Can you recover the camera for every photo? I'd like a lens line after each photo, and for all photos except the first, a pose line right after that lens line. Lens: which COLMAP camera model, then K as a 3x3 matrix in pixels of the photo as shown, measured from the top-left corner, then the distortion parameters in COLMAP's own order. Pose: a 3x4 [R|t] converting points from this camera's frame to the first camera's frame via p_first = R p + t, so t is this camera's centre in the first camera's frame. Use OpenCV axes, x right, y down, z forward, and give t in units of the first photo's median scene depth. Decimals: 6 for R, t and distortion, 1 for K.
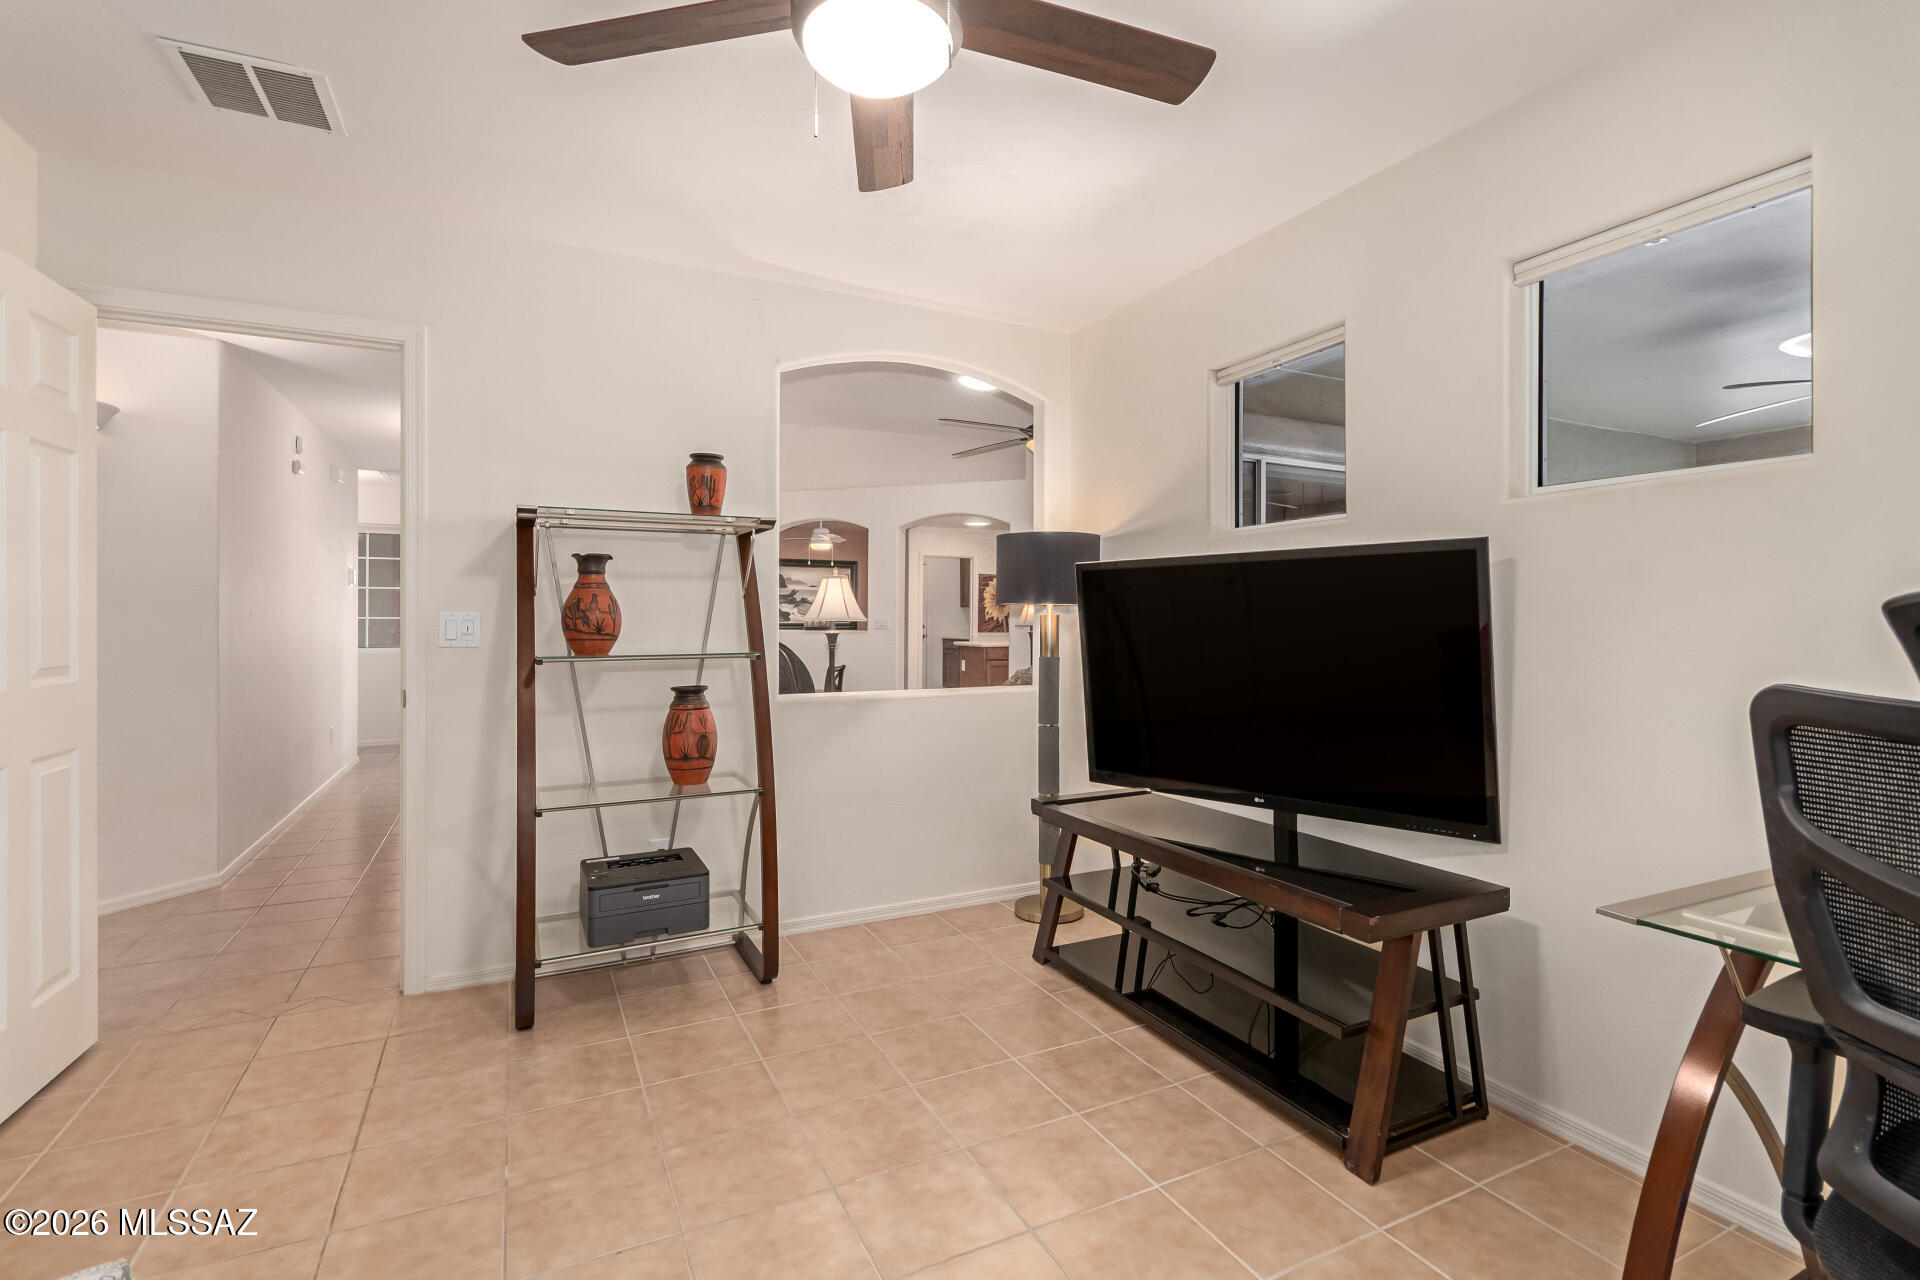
lens RADIAL K [[882.8, 0, 958.7], [0, 882.8, 640.9], [0, 0, 1]] dist [-0.000056, -0.000061]
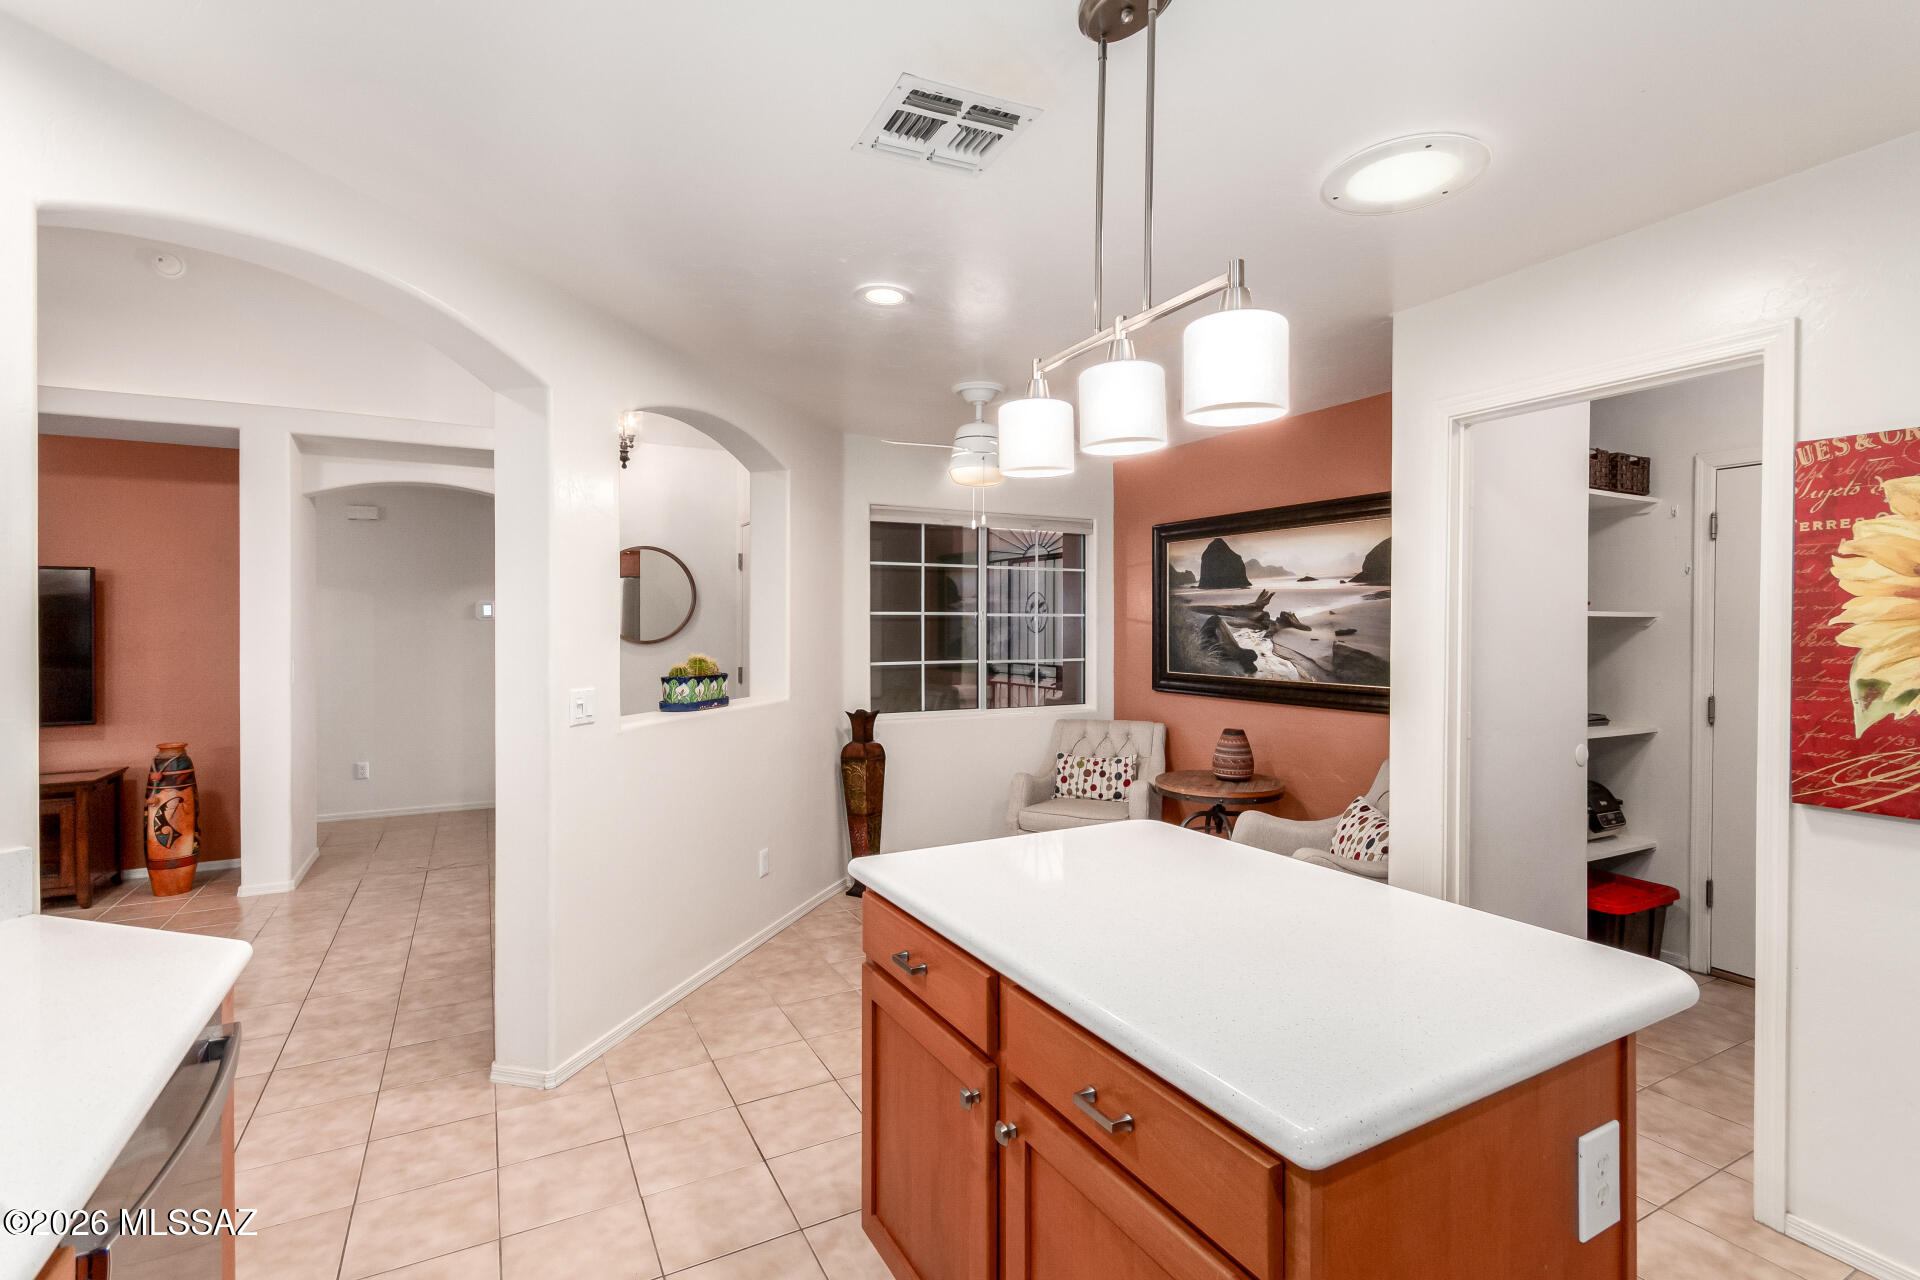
lens RADIAL K [[882.8, 0, 955.8], [0, 882.8, 633.8], [0, 0, 1]] dist [-0.000056, -0.000061]
pose [[0.027786, 0.007350, -0.999587, 0.181576], [0.003589, 0.999966, 0.007452, -0.043148], [0.999607, -0.003795, 0.027759, 0.857372]]
